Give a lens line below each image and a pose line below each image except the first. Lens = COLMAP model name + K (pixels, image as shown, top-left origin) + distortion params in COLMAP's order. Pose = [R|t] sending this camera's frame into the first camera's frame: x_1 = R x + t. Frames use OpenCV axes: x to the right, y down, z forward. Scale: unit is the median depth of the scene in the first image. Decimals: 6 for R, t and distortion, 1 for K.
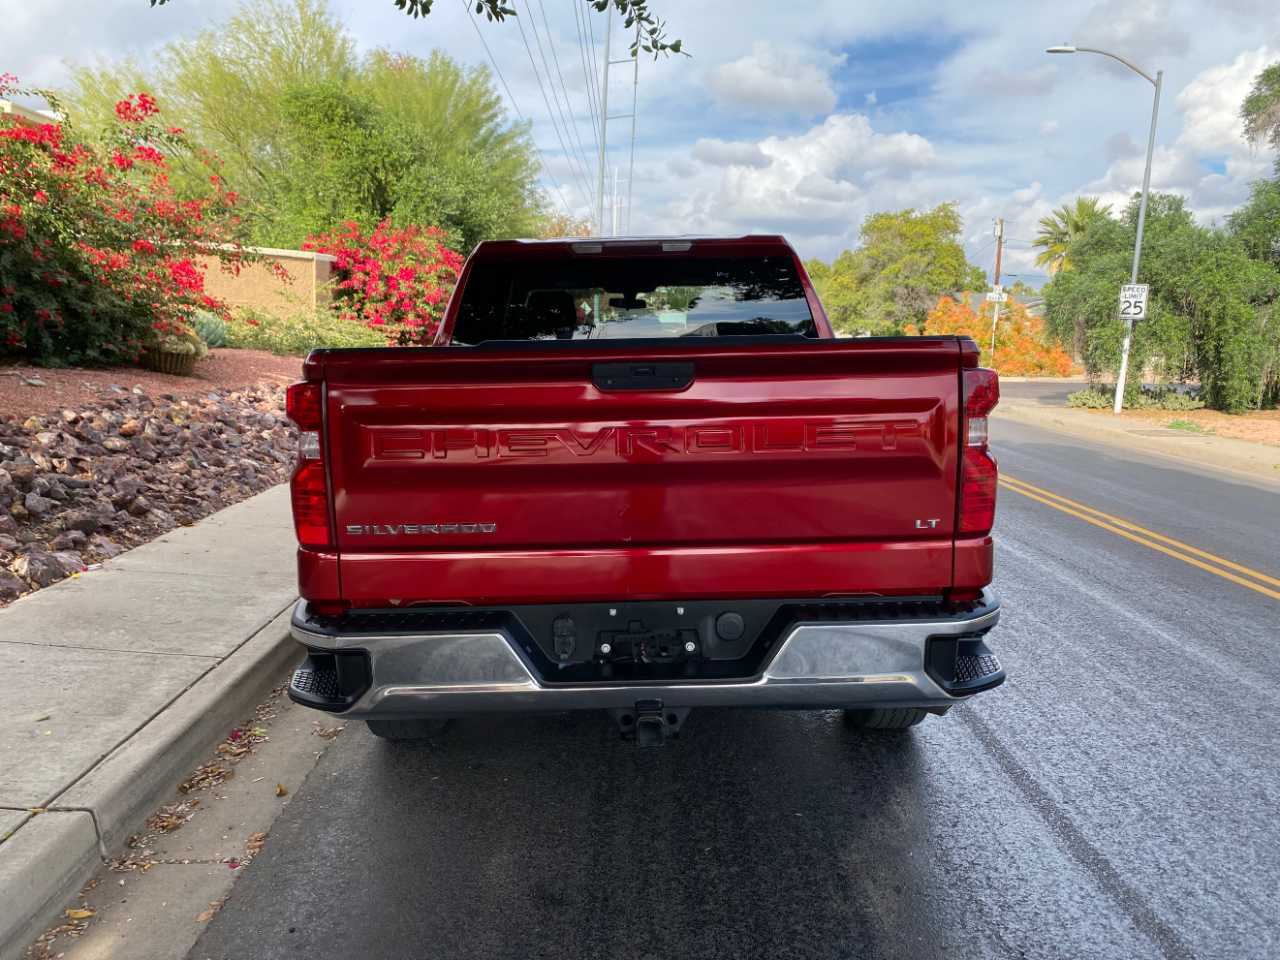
lens RADIAL K [[1001.8, 0, 631.8], [0, 1001.8, 469.6], [0, 0, 1]] dist [0.009782, 0.001689]
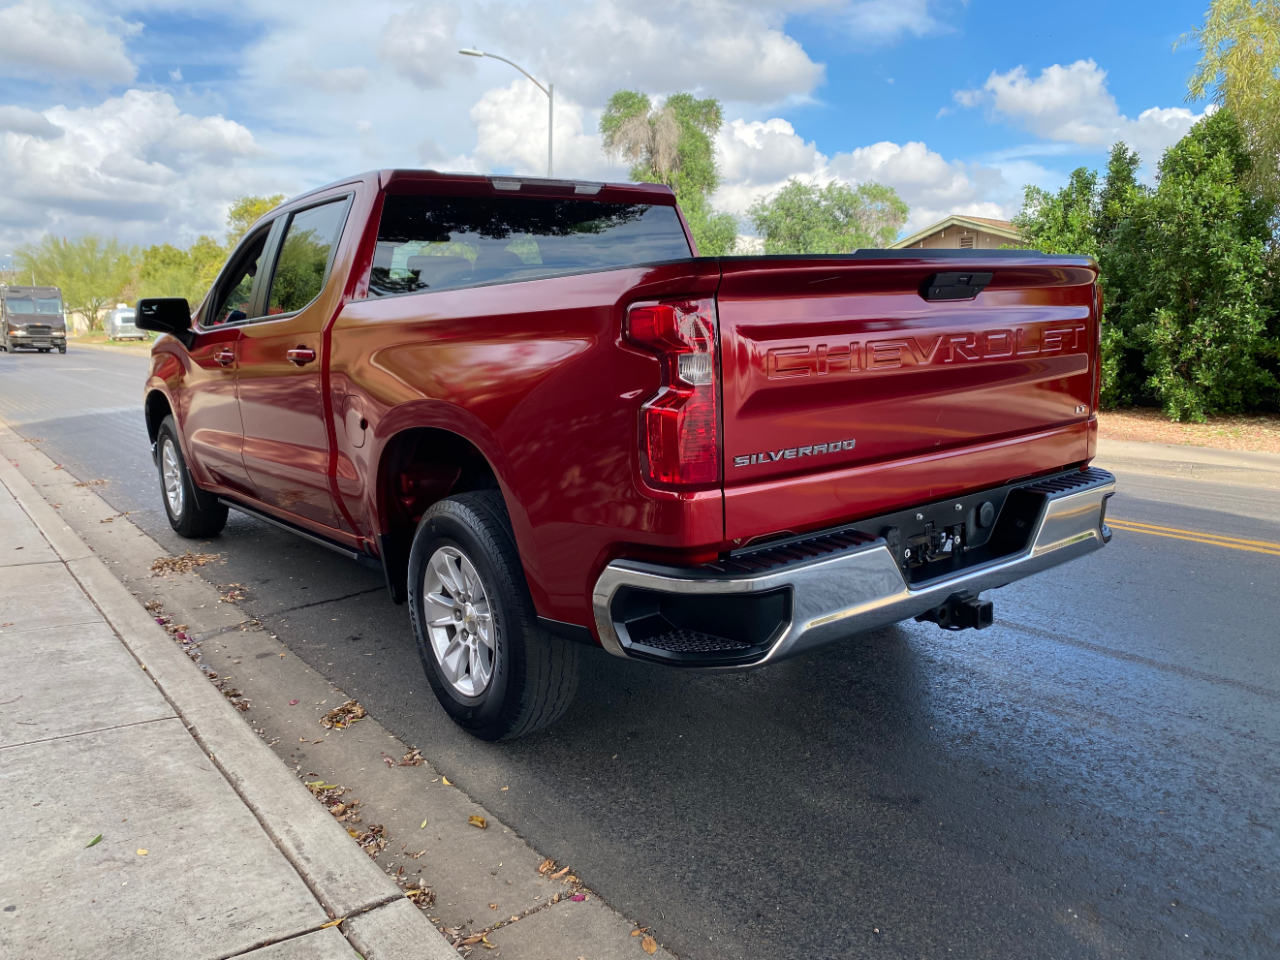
lens RADIAL K [[989.6, 0, 649.7], [0, 989.6, 479.1], [0, 0, 1]] dist [0.014820, -0.005147]
pose [[0.792074, -0.111668, 0.600124, -0.139796], [0.101007, 0.993549, 0.051561, 0.003572], [-0.602010, 0.019777, 0.798243, 0.055268]]
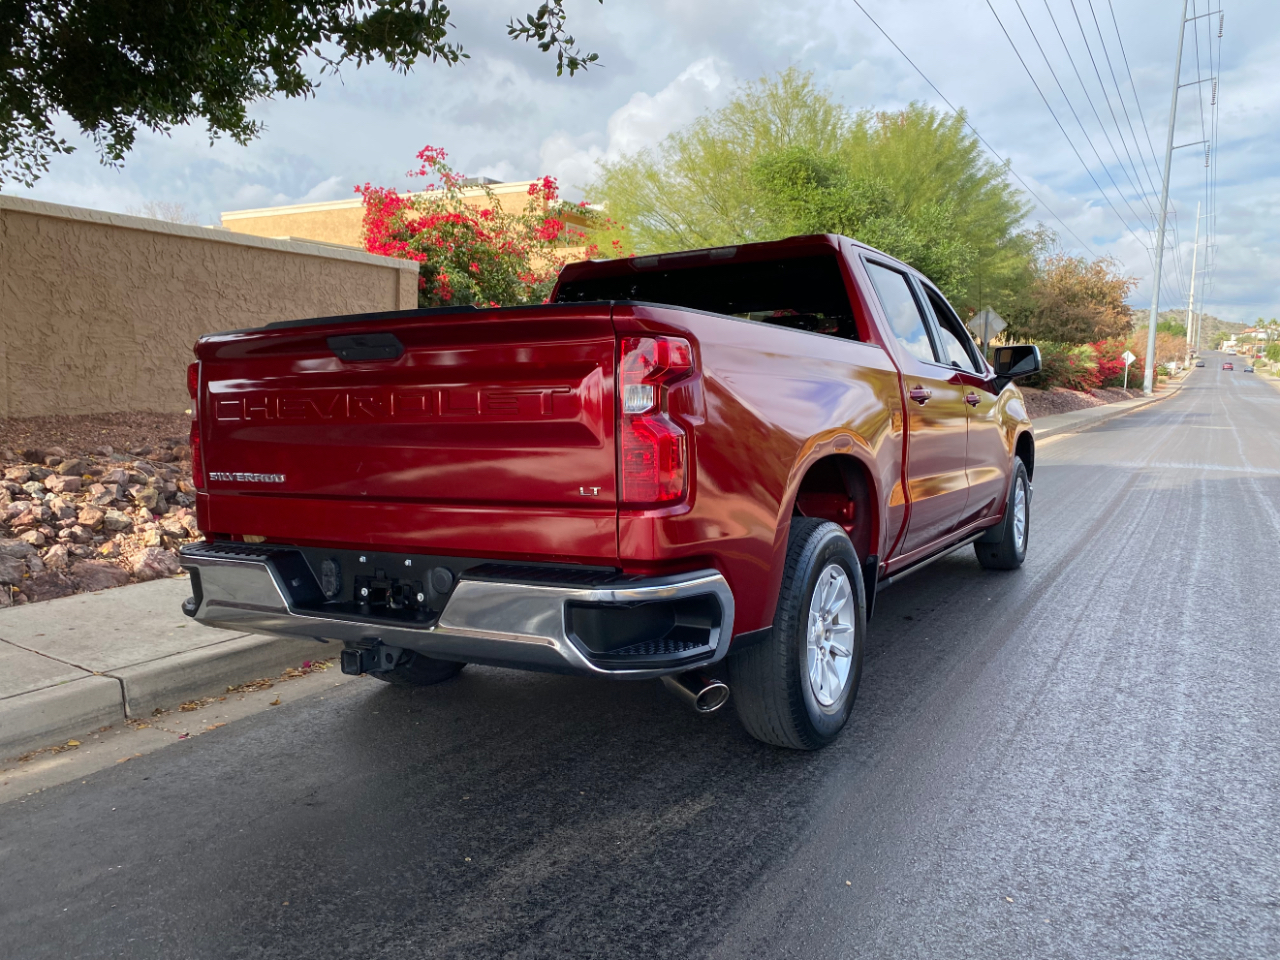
lens RADIAL K [[1001.8, 0, 631.8], [0, 1001.8, 469.6], [0, 0, 1]] dist [0.009782, 0.001689]
pose [[0.856949, 0.032237, -0.514392, 0.134660], [-0.062617, 0.997161, -0.041825, 0.011392], [0.511583, 0.068052, 0.856535, 0.027465]]
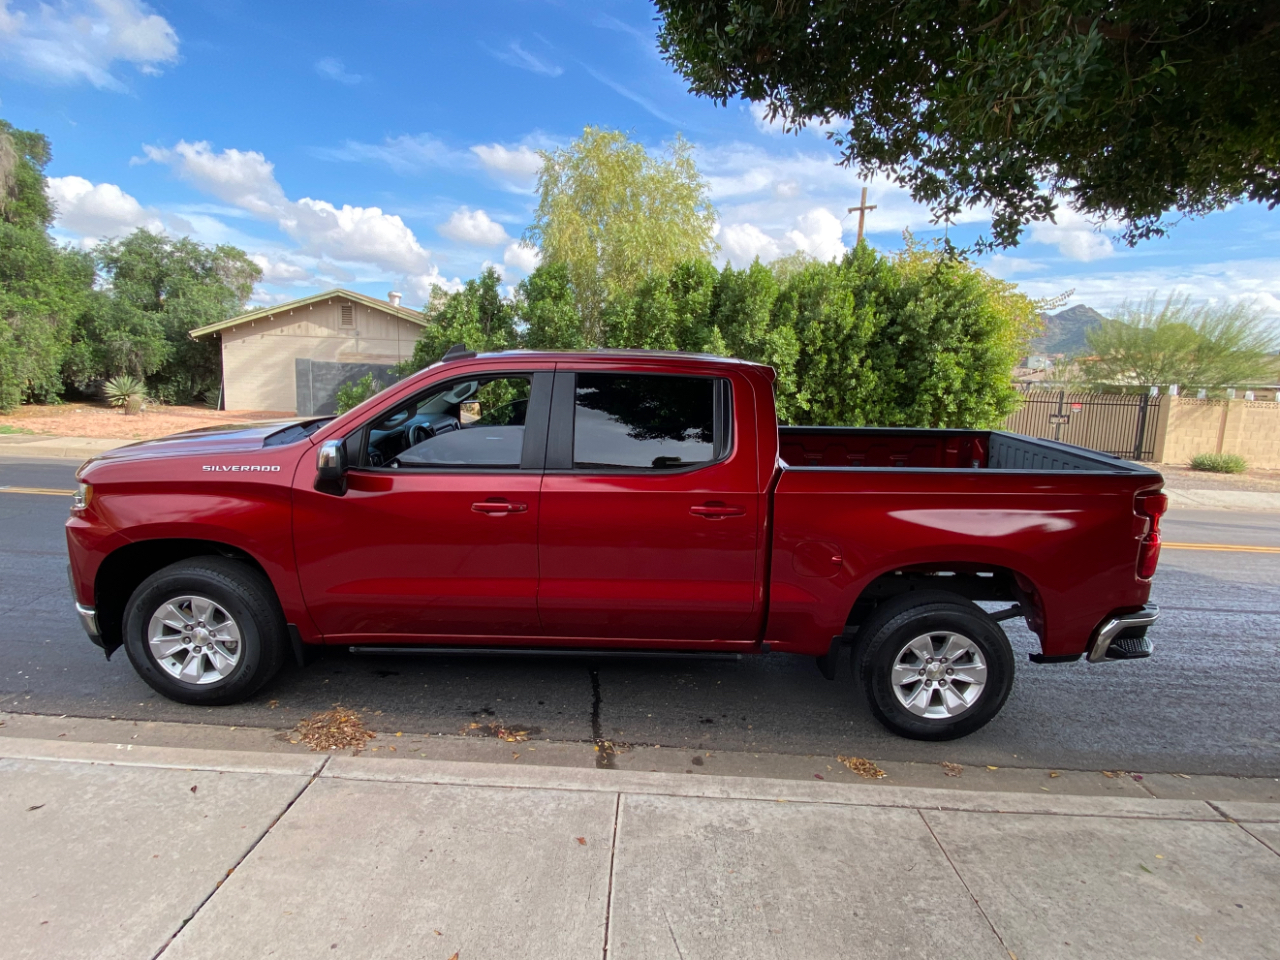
lens RADIAL K [[683.0, 0, 665.6], [0, 683.0, 477.6], [0, 0, 1]] dist [-0.000758, -0.001047]
pose [[-0.012145, -0.175903, 0.984333, -0.258075], [0.090234, 0.980196, 0.176277, -0.070815], [-0.995847, 0.090961, 0.003968, 0.310650]]
